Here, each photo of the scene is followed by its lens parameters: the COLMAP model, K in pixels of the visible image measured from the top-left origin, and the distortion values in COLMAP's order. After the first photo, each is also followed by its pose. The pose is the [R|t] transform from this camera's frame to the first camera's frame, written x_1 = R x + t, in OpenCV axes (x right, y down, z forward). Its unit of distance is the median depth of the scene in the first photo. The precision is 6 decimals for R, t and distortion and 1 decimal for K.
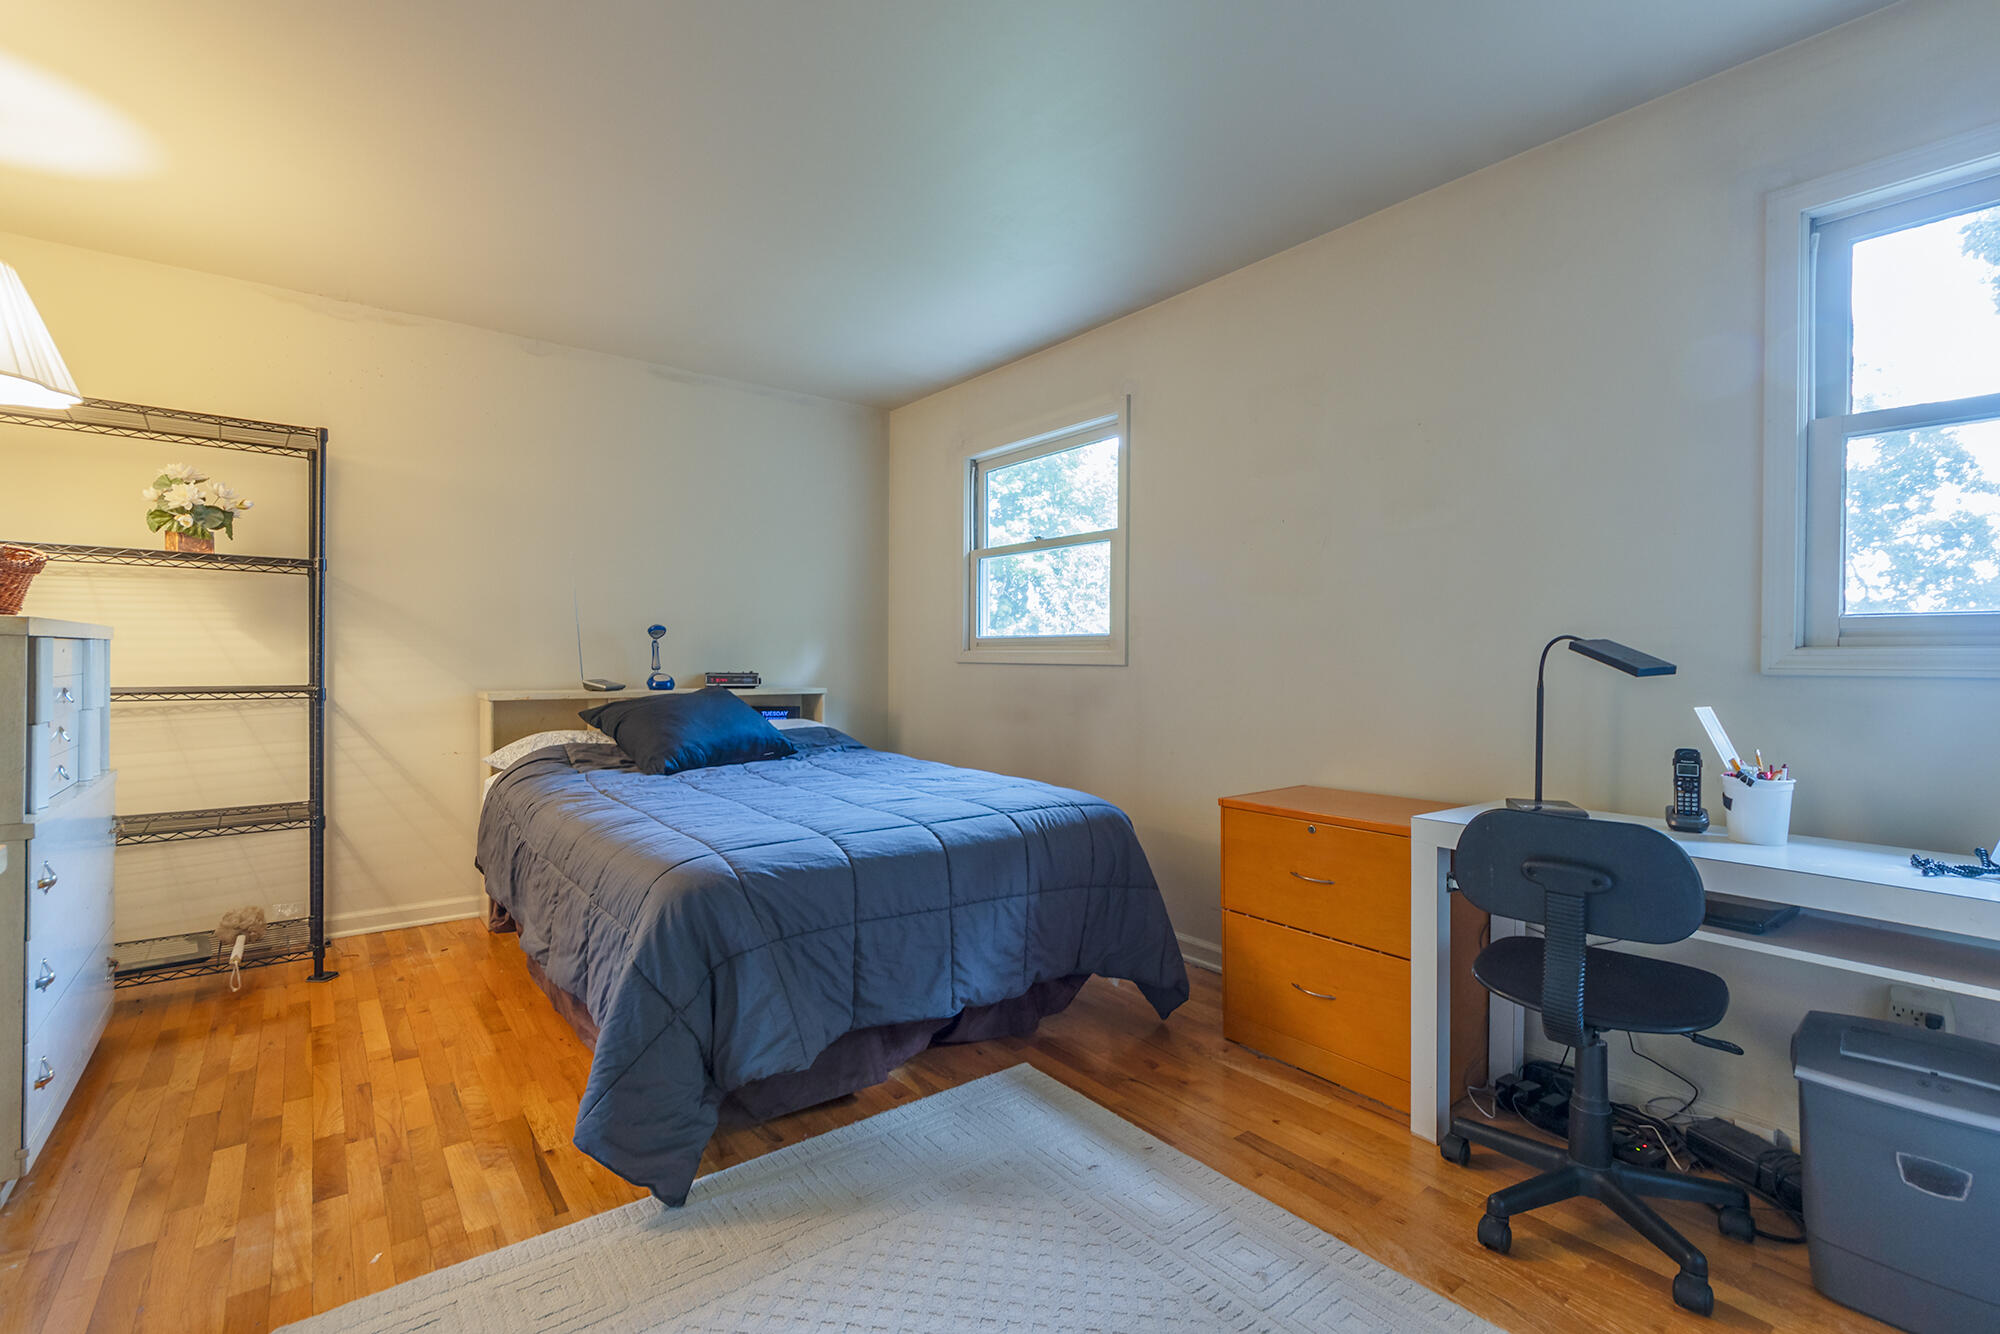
lens RADIAL K [[765.7, 0, 1000.0], [0, 765.7, 667.0], [0, 0, 1]] dist [0.014788, -0.007532]
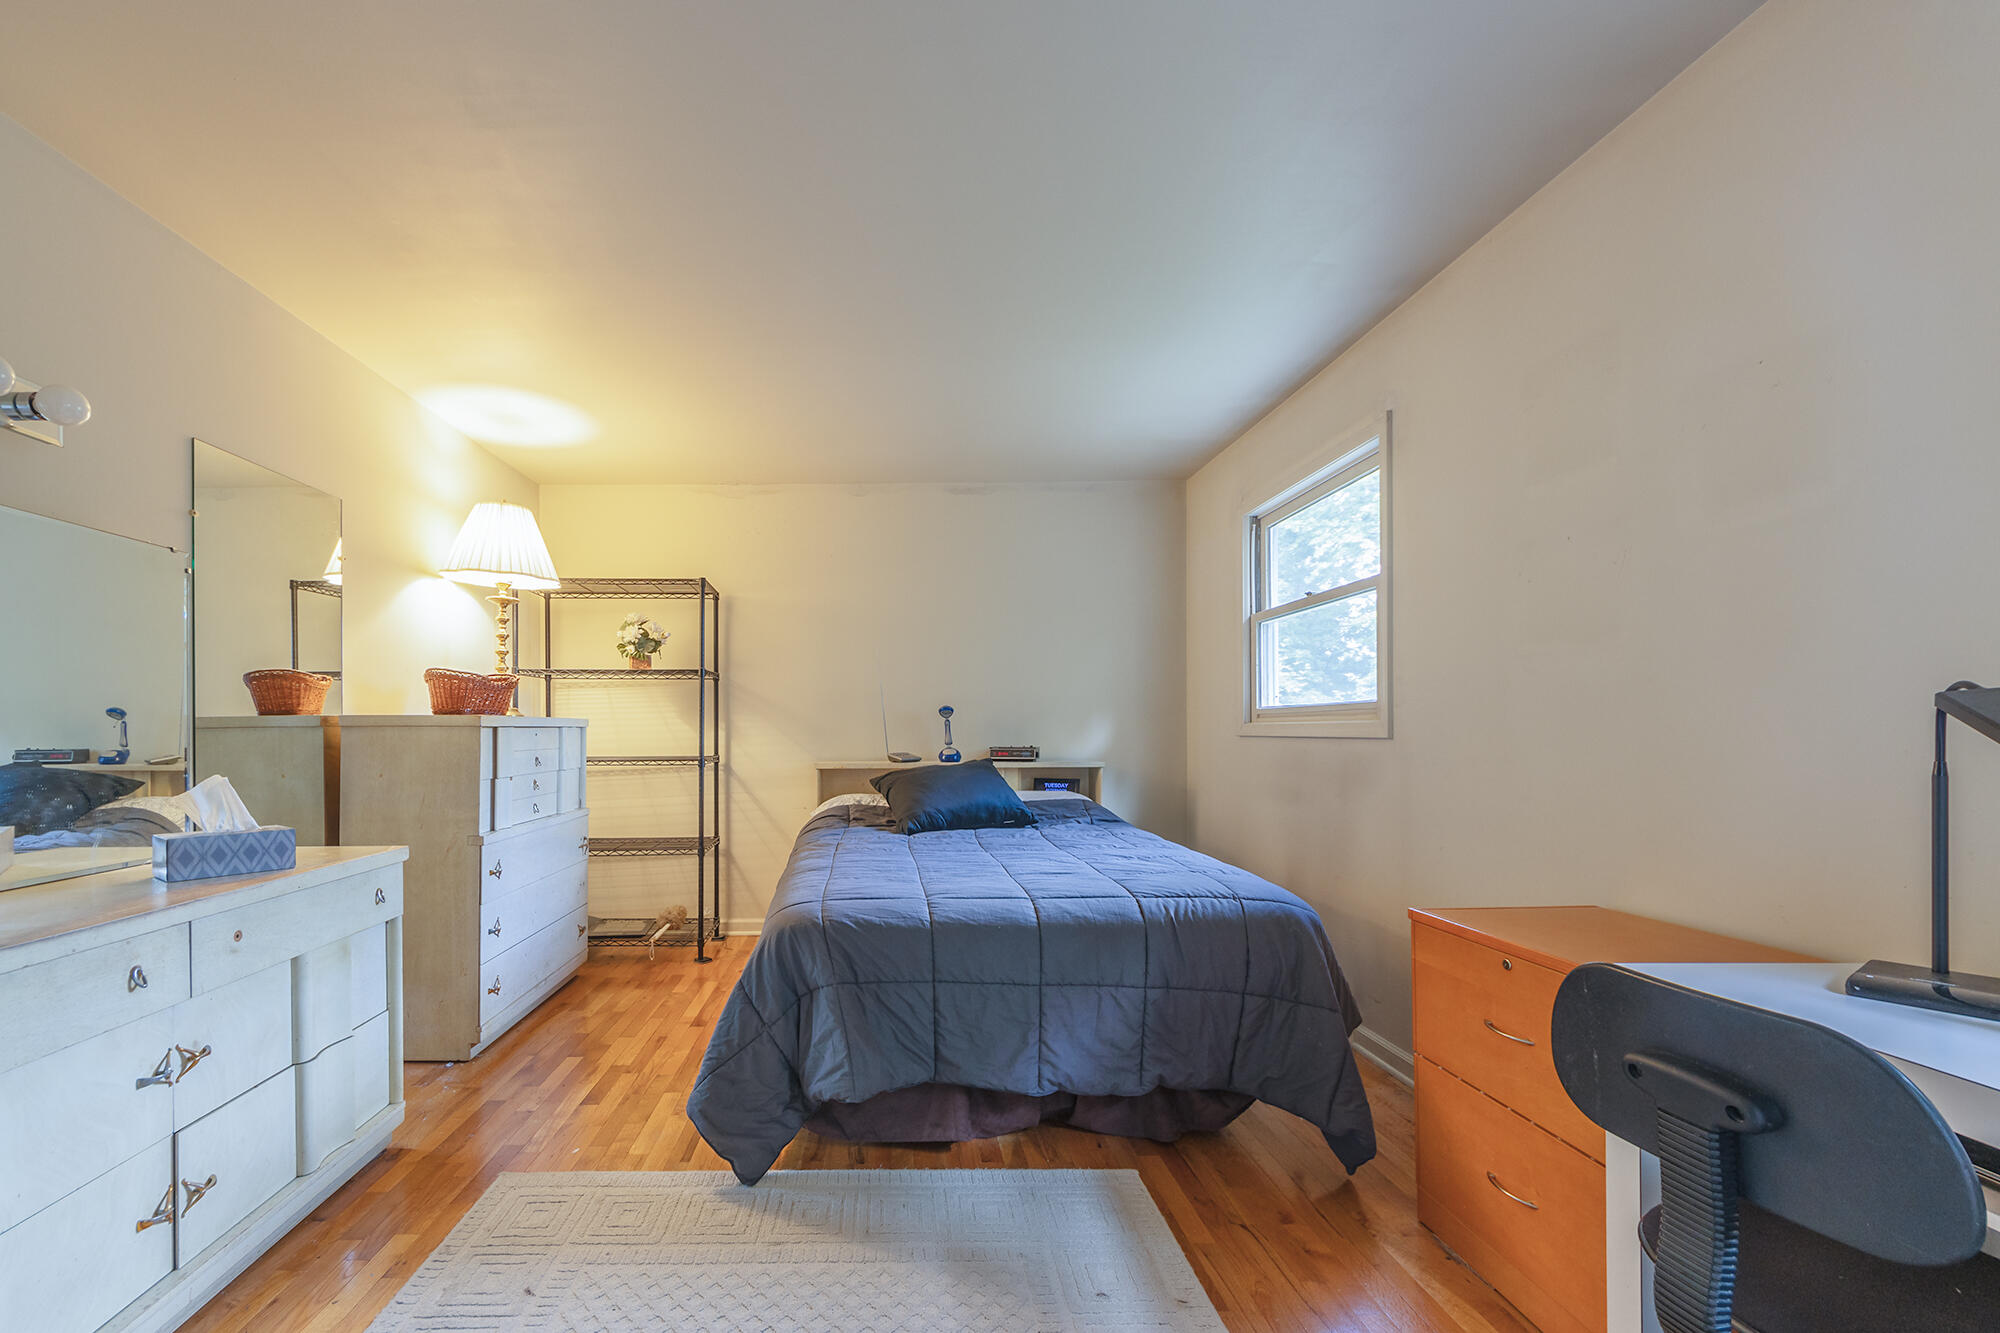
lens RADIAL K [[753.8, 0, 998.1], [0, 753.8, 727.8], [0, 0, 1]] dist [0.001594, 0.000004]
pose [[0.837312, -0.014416, -0.546536, 0.380661], [0.005064, 0.999814, -0.018613, -0.000032], [0.546702, 0.012817, 0.837229, 0.136544]]
